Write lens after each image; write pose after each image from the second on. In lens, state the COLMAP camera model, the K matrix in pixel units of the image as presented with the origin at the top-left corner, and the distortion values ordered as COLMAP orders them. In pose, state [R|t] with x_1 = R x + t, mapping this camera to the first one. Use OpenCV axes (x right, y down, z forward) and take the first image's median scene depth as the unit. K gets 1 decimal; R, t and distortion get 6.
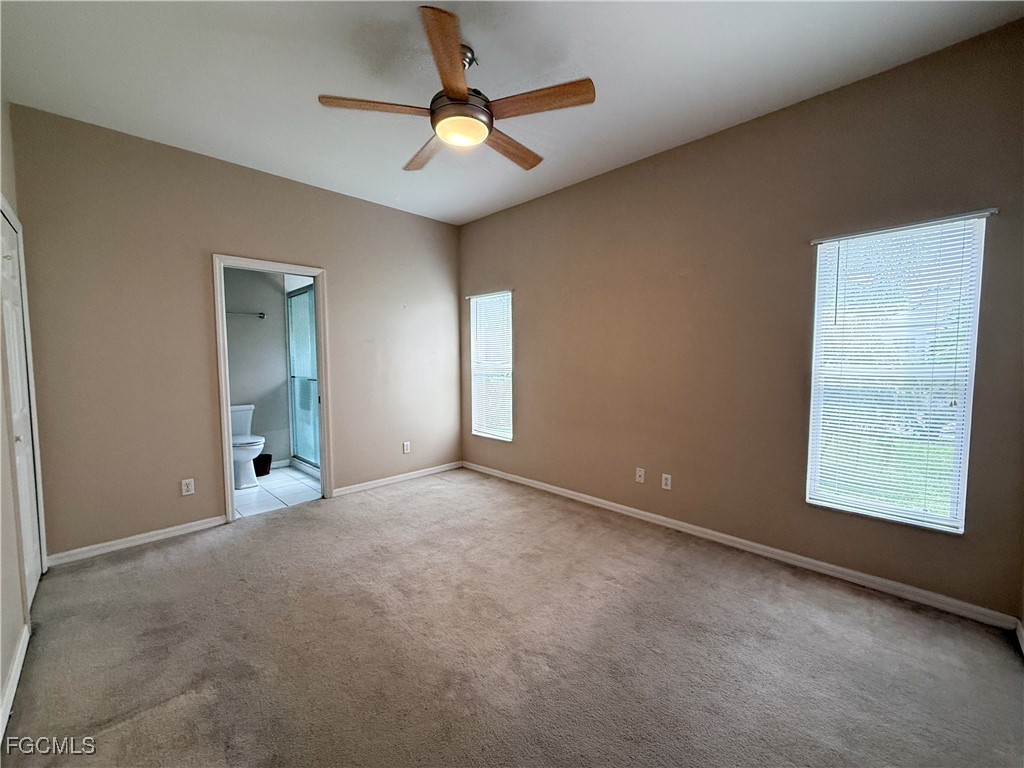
lens RADIAL K [[416.2, 0, 511.5], [0, 416.2, 384.4], [0, 0, 1]] dist [-0.000064, -0.000119]
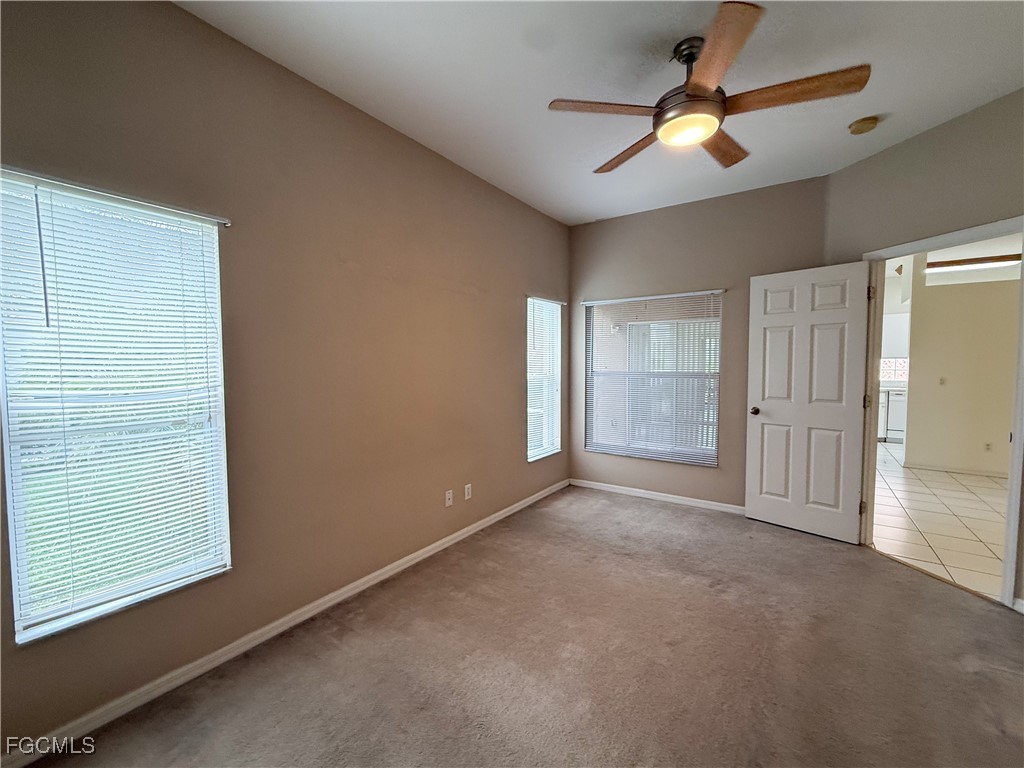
lens RADIAL K [[416.2, 0, 511.5], [0, 416.2, 384.4], [0, 0, 1]] dist [-0.000064, -0.000119]
pose [[-0.168549, -0.046809, 0.984581, -0.627535], [0.068837, 0.995874, 0.059130, -0.080600], [-0.983287, 0.077742, -0.164632, 1.018722]]
